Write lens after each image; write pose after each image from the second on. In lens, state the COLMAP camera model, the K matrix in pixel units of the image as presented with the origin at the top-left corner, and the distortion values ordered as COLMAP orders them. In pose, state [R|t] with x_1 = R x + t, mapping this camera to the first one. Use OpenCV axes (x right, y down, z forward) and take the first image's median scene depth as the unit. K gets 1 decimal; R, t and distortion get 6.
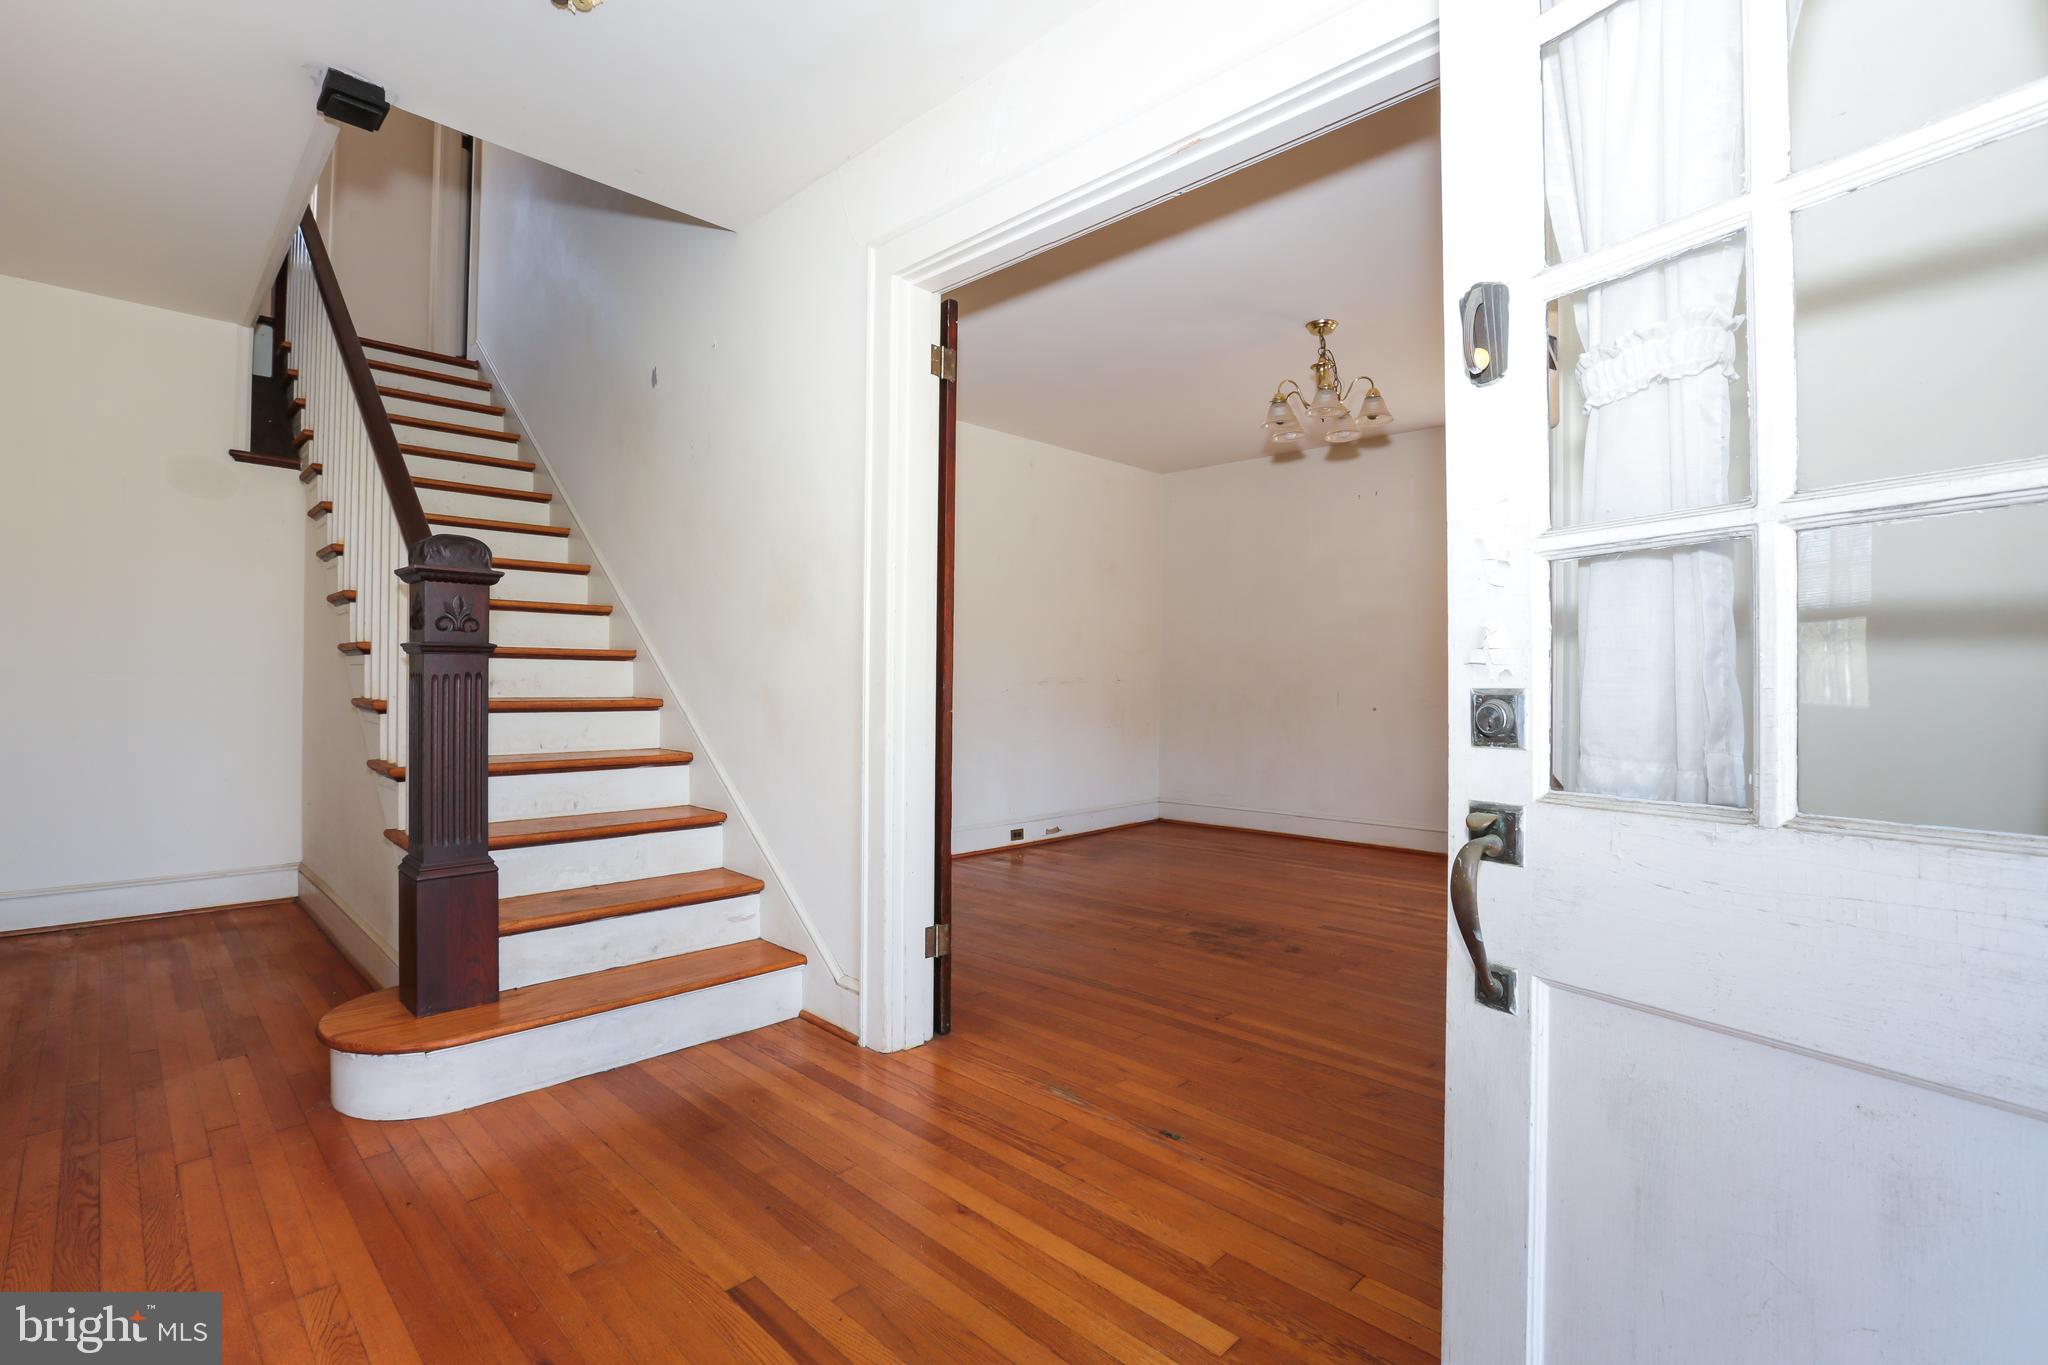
lens RADIAL K [[927.9, 0, 1031.1], [0, 927.9, 674.4], [0, 0, 1]] dist [-0.029592, 0.009437]
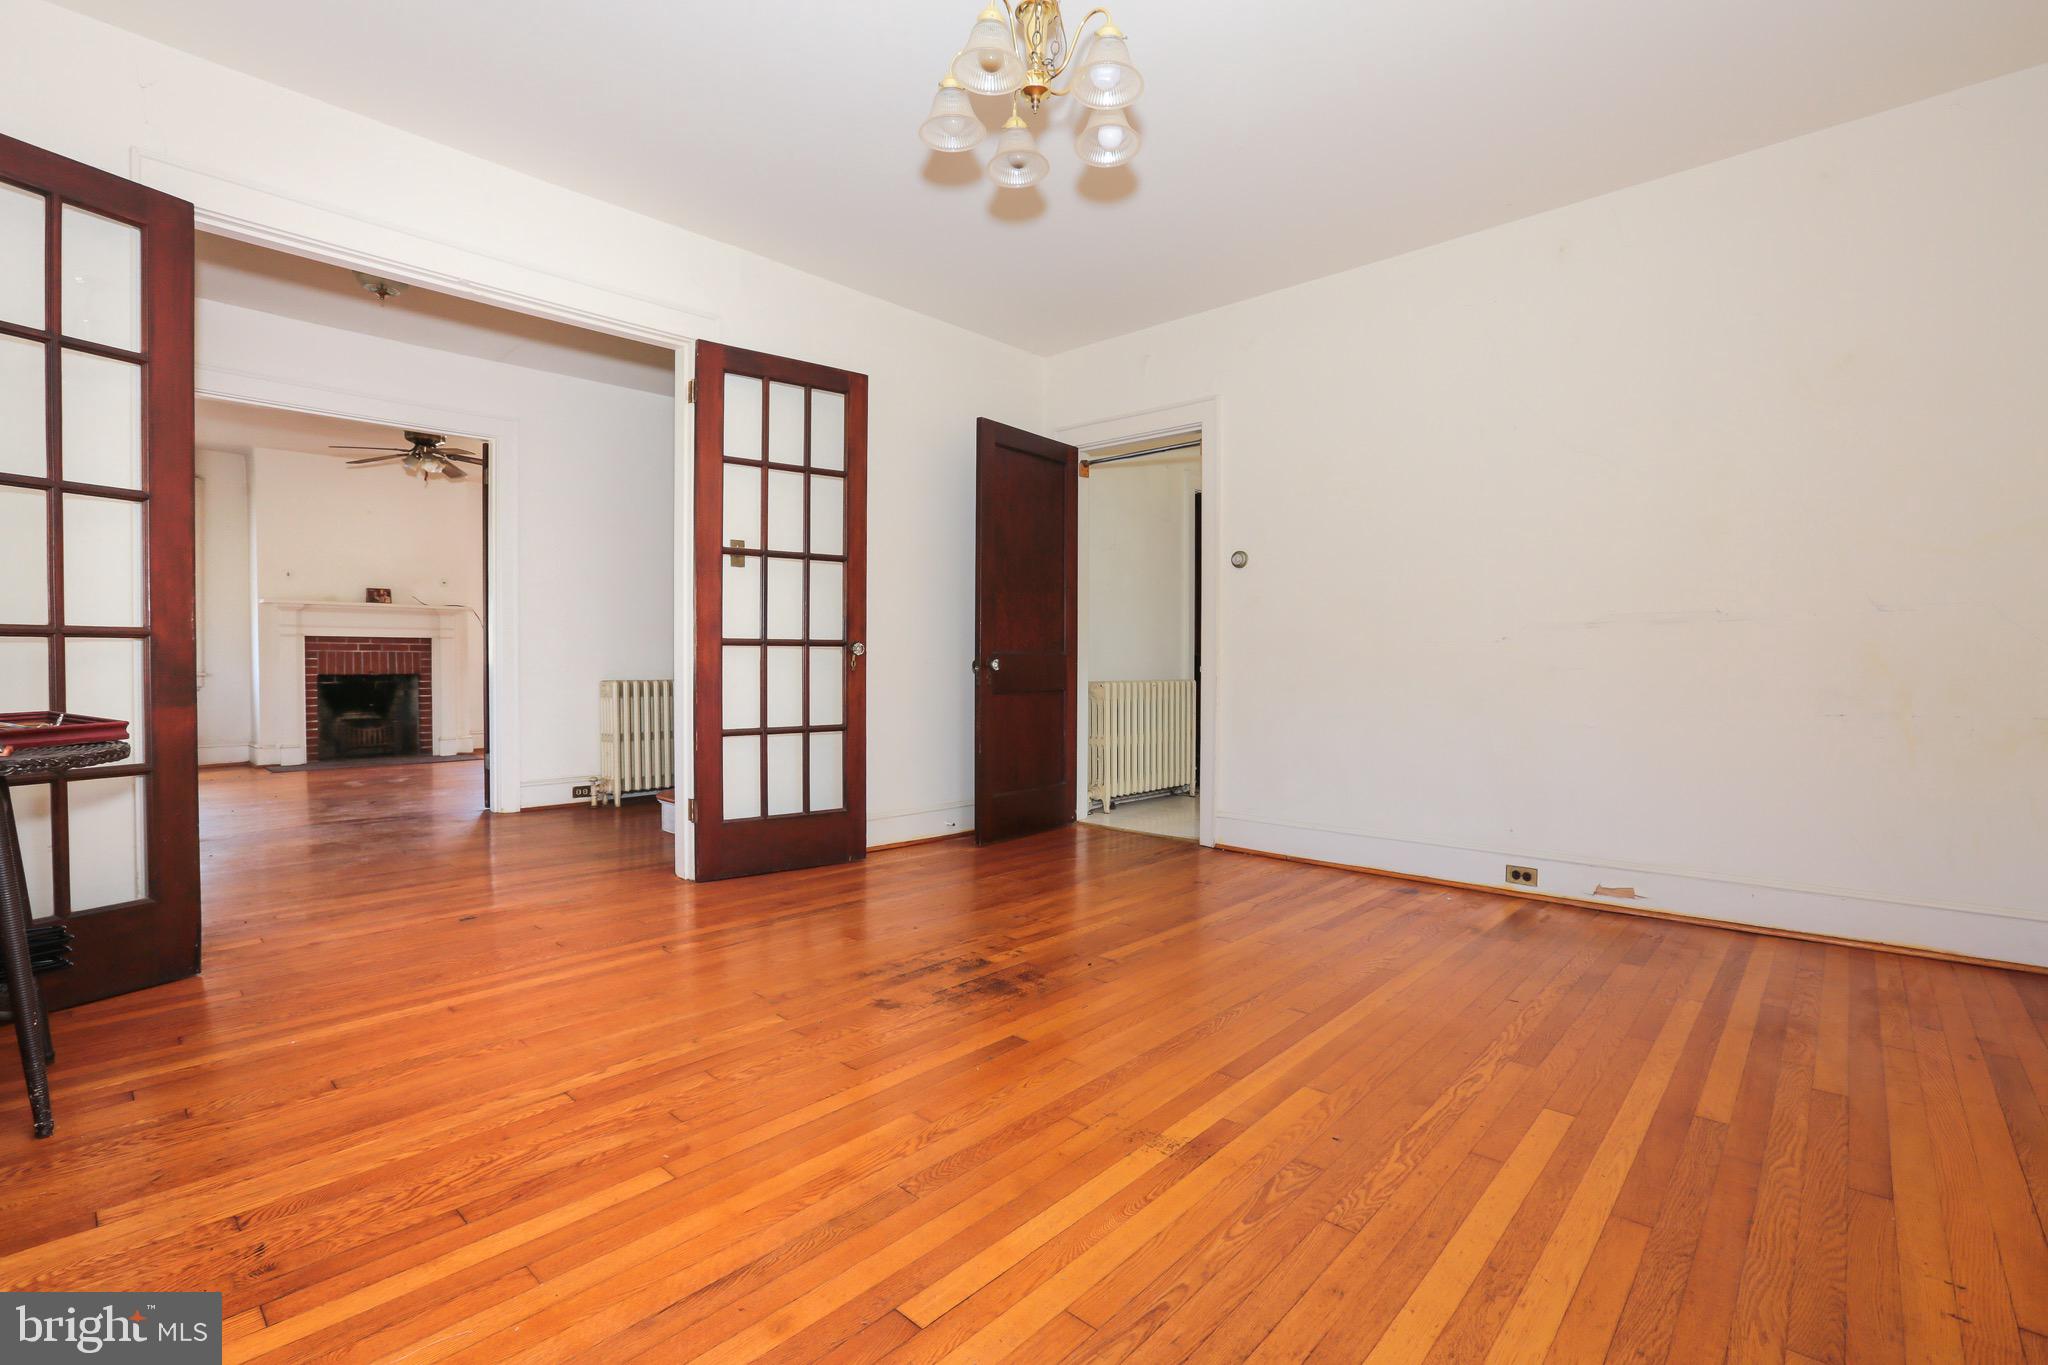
lens RADIAL K [[927.9, 0, 1035.2], [0, 927.9, 678.7], [0, 0, 1]] dist [-0.029592, 0.009437]
pose [[0.023960, 0.010278, -0.999660, 1.085948], [0.006168, 0.999927, 0.010429, 0.067476], [0.999694, -0.006415, 0.023895, 1.255270]]
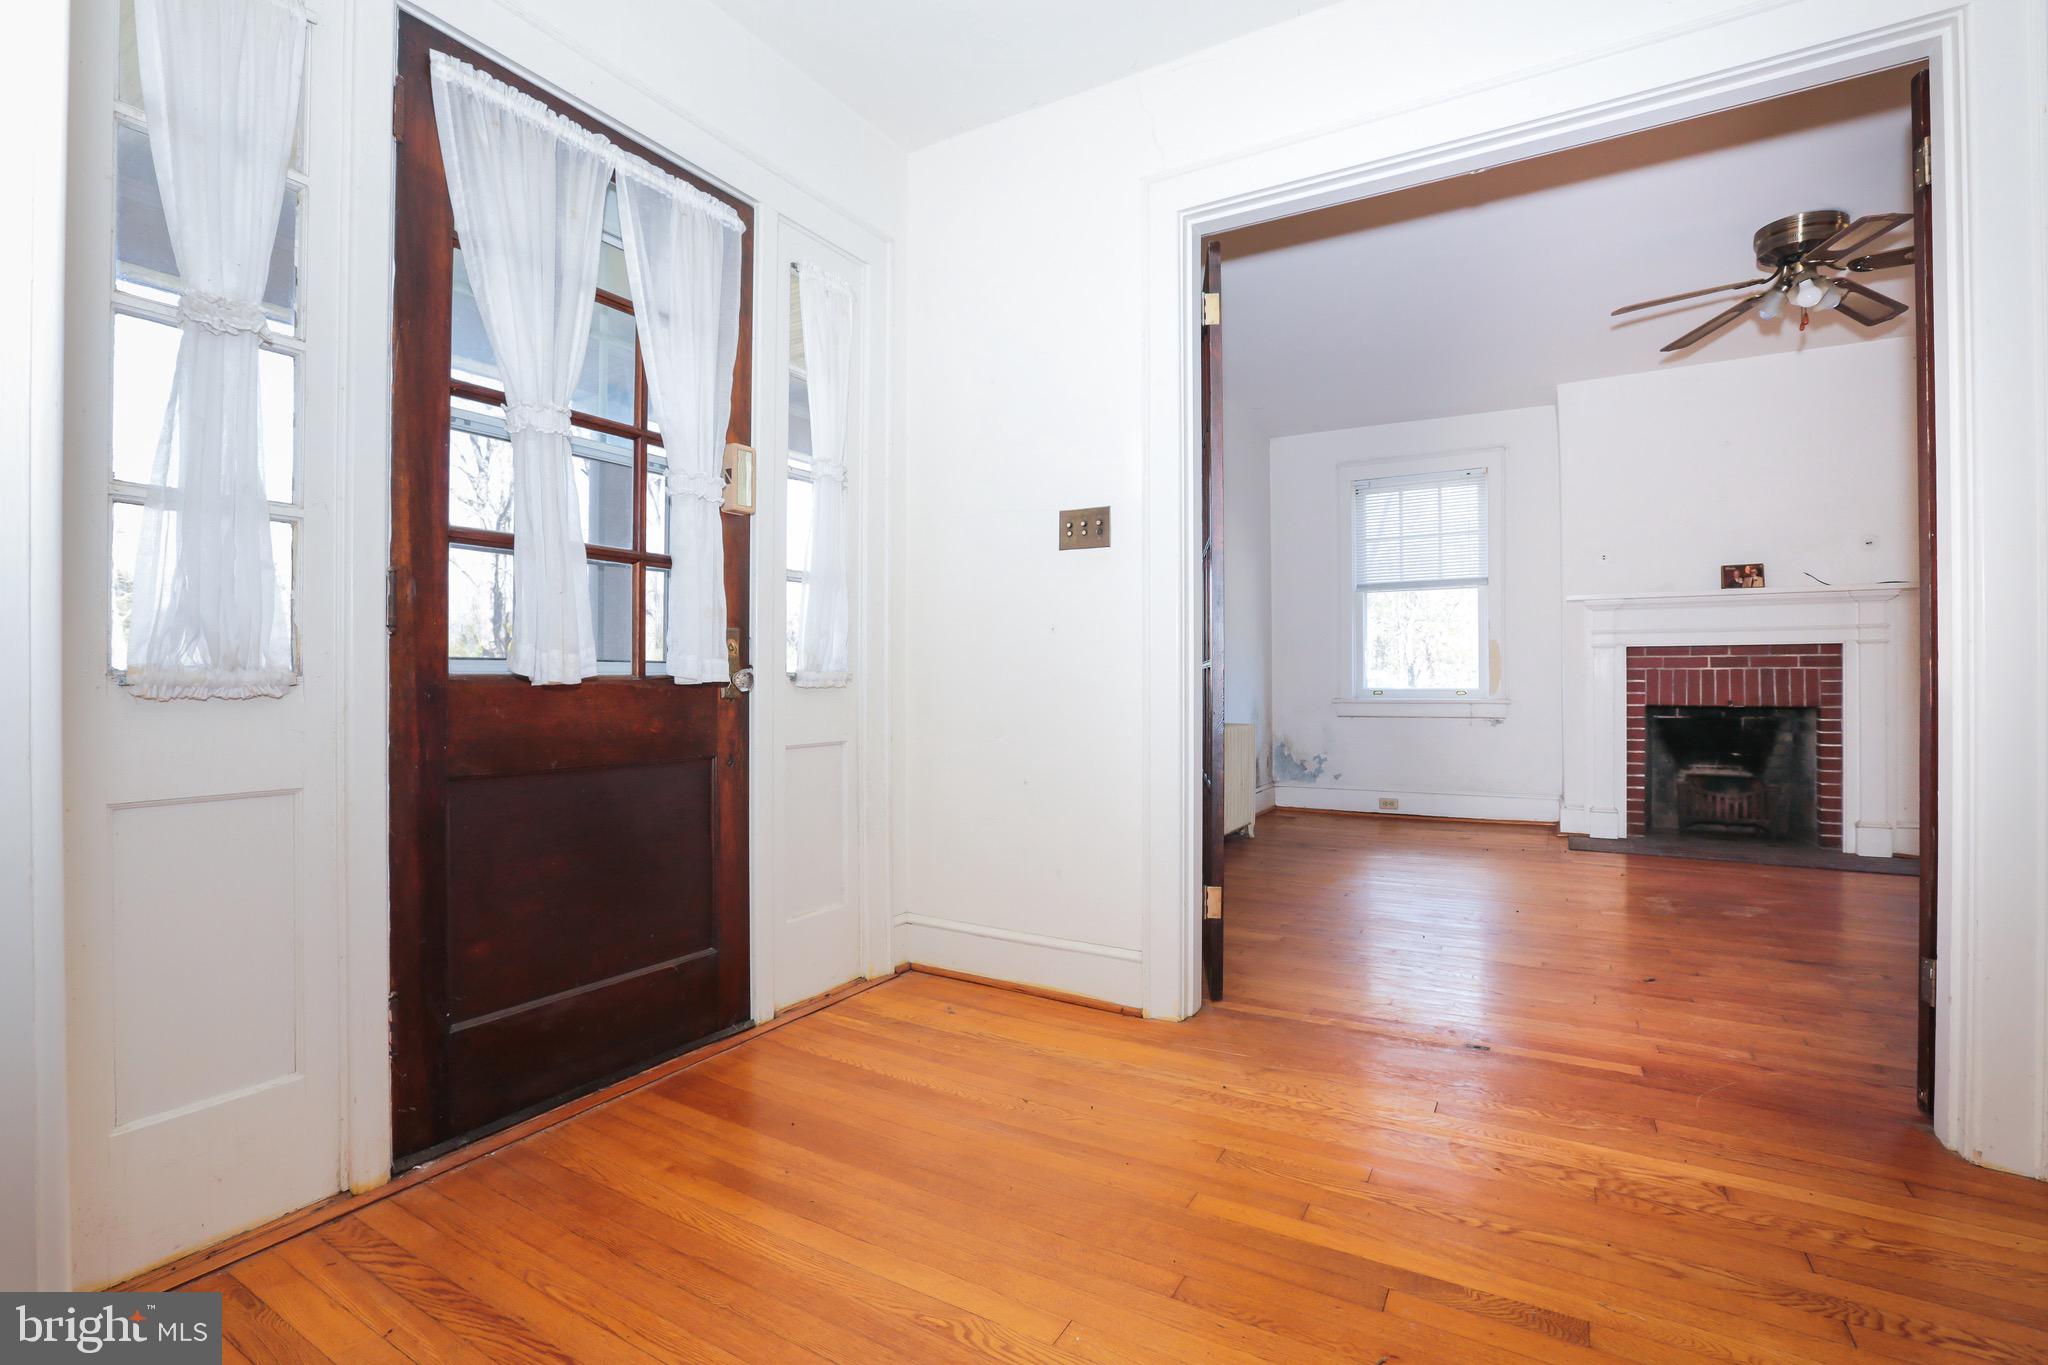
lens RADIAL K [[927.9, 0, 1003.3], [0, 927.9, 677.5], [0, 0, 1]] dist [-0.029592, 0.009437]
pose [[-0.973925, -0.000514, -0.226870, 0.120785], [0.001128, 0.999974, -0.007106, 0.033831], [0.226868, -0.007176, -0.973899, 0.741936]]
